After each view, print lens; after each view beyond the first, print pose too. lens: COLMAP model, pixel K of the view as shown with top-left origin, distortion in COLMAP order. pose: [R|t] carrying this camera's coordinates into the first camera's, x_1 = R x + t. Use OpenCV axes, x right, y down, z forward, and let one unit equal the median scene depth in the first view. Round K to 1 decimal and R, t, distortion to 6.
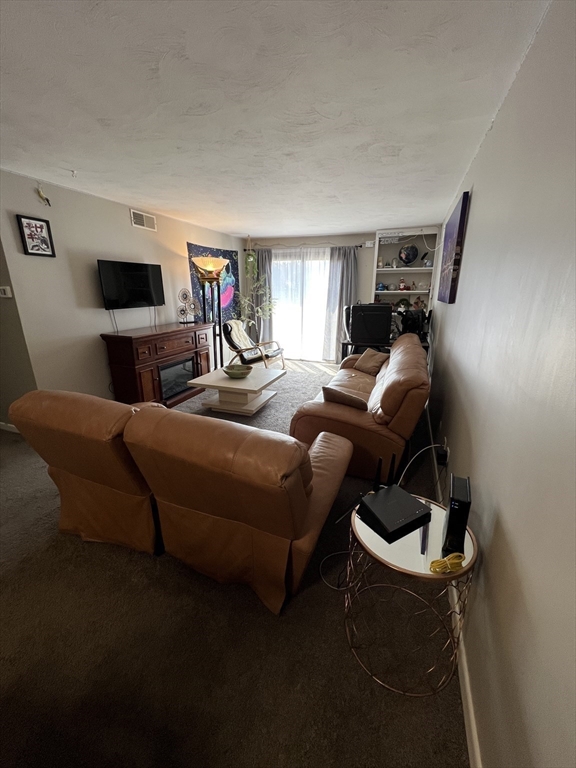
lens RADIAL K [[306.5, 0, 291.5], [0, 306.5, 381.3], [0, 0, 1]] dist [-0.000108, 0.000274]
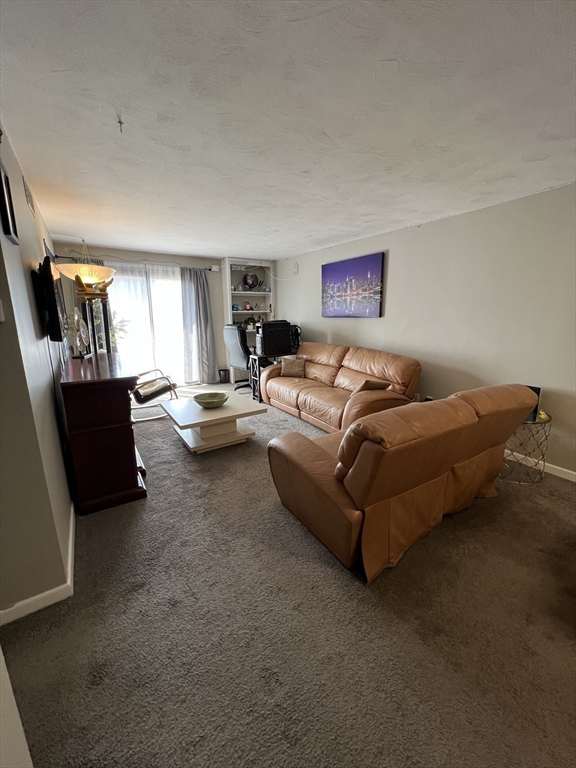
lens RADIAL K [[306.5, 0, 286.3], [0, 306.5, 382.8], [0, 0, 1]] dist [-0.000108, 0.000274]
pose [[0.592206, -0.186069, 0.784009, -0.530232], [0.233733, 0.970808, 0.053850, -0.057166], [-0.771143, 0.151358, 0.618409, 0.204202]]
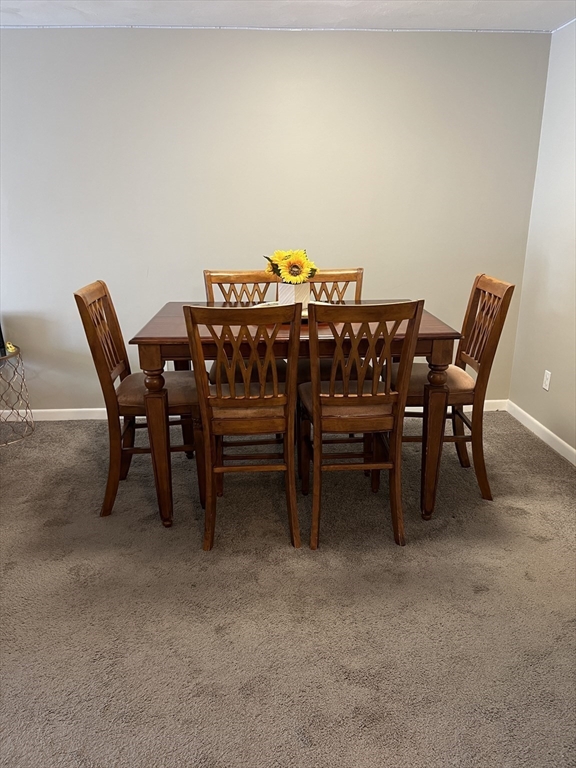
lens RADIAL K [[583.9, 0, 290.6], [0, 583.9, 384.3], [0, 0, 1]] dist [0.008801, 0.002957]
pose [[-0.398575, -0.266854, 0.877455, -0.679196], [0.259694, 0.884740, 0.387032, -0.032140], [-0.879601, 0.382131, -0.283335, 0.117922]]
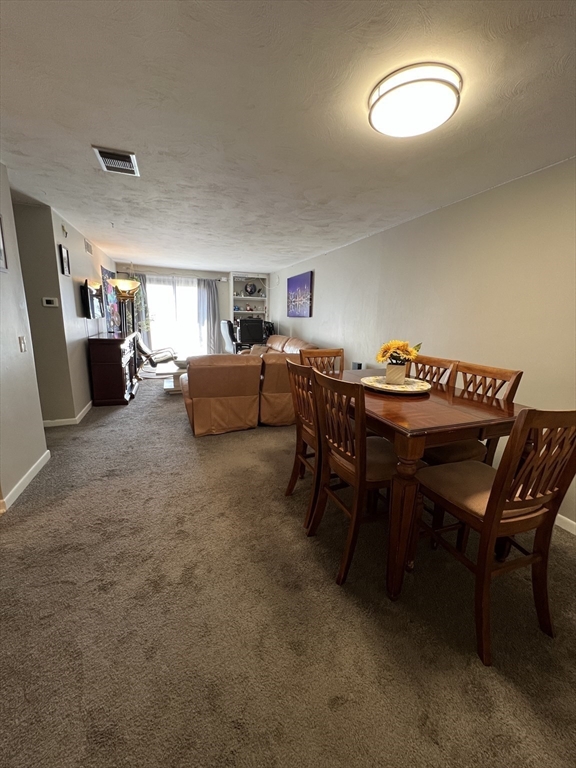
lens RADIAL K [[306.1, 0, 286.2], [0, 306.1, 383.2], [0, 0, 1]] dist [-0.000826, 0.000004]
pose [[0.757737, -0.121268, 0.641193, -0.534066], [0.158738, 0.987320, -0.000860, 0.095065], [-0.632959, 0.102433, 0.767379, -0.270849]]
